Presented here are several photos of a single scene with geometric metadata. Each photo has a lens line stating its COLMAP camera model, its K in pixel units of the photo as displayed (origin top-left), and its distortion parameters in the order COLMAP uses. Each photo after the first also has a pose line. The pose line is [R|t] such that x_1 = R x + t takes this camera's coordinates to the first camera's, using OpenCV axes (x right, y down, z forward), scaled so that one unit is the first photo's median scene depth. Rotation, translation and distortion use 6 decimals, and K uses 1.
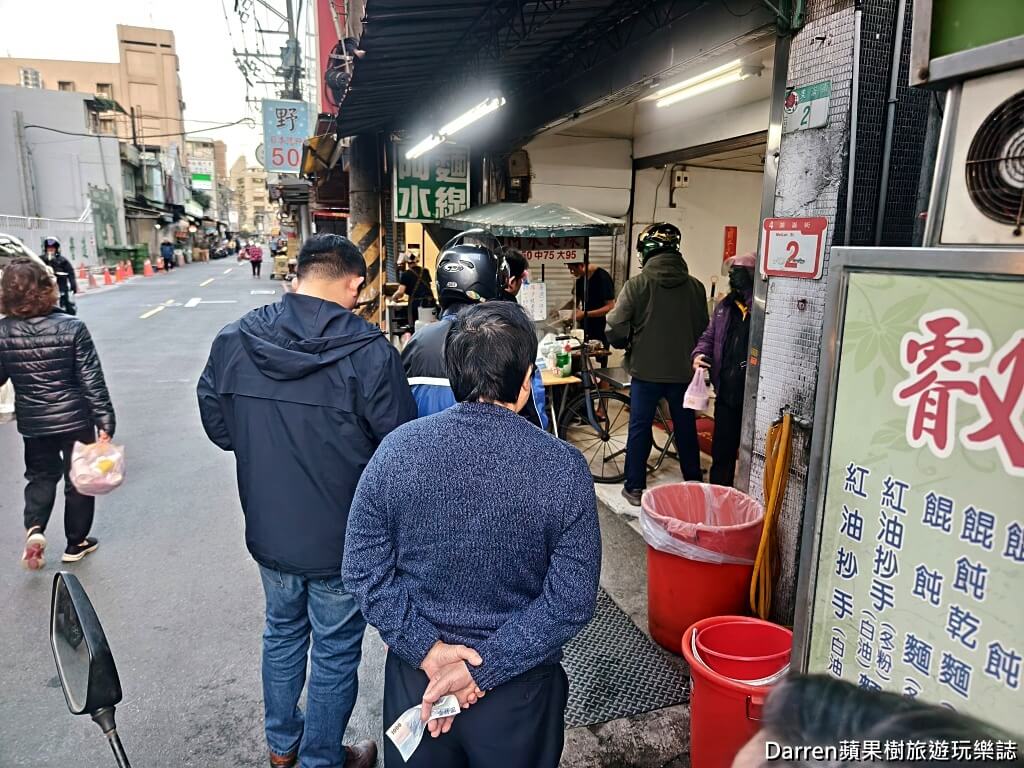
lens RADIAL K [[706.6, 0, 512.0], [0, 706.6, 384.0], [0, 0, 1]] dist [0.005065, 0.001189]
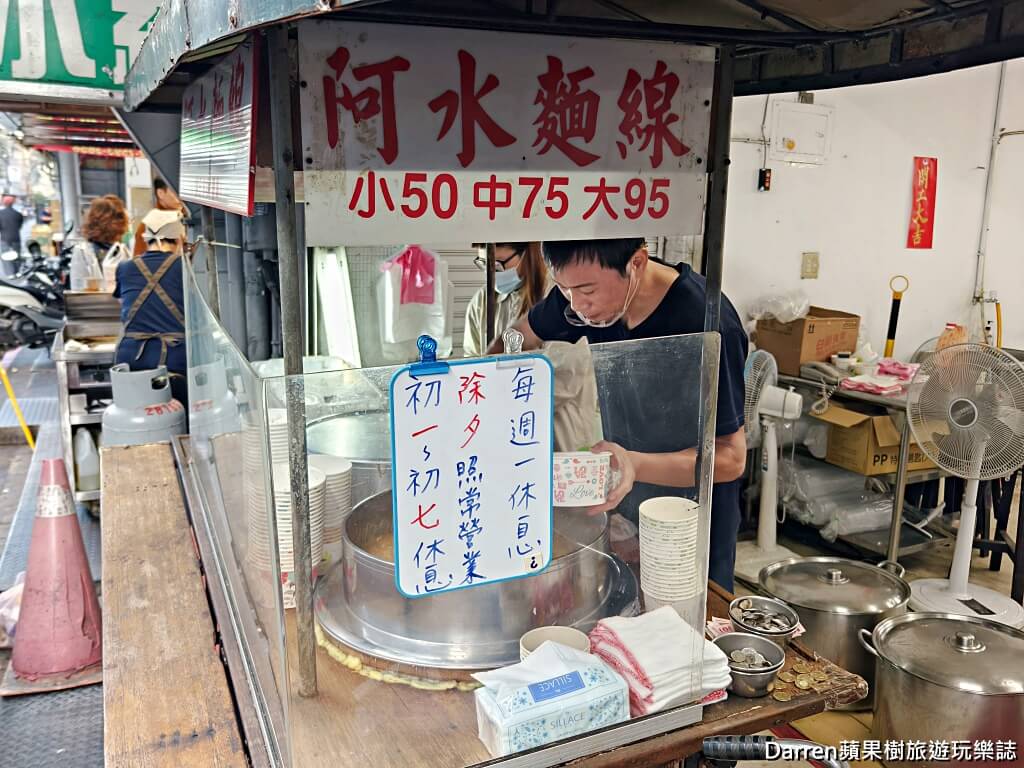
lens RADIAL K [[706.6, 0, 512.0], [0, 706.6, 384.0], [0, 0, 1]] dist [0.005065, 0.001189]
pose [[0.991258, -0.017897, 0.130715, 0.014516], [0.014385, 0.999511, 0.027762, -0.116348], [-0.131148, -0.025639, 0.991031, 0.686716]]
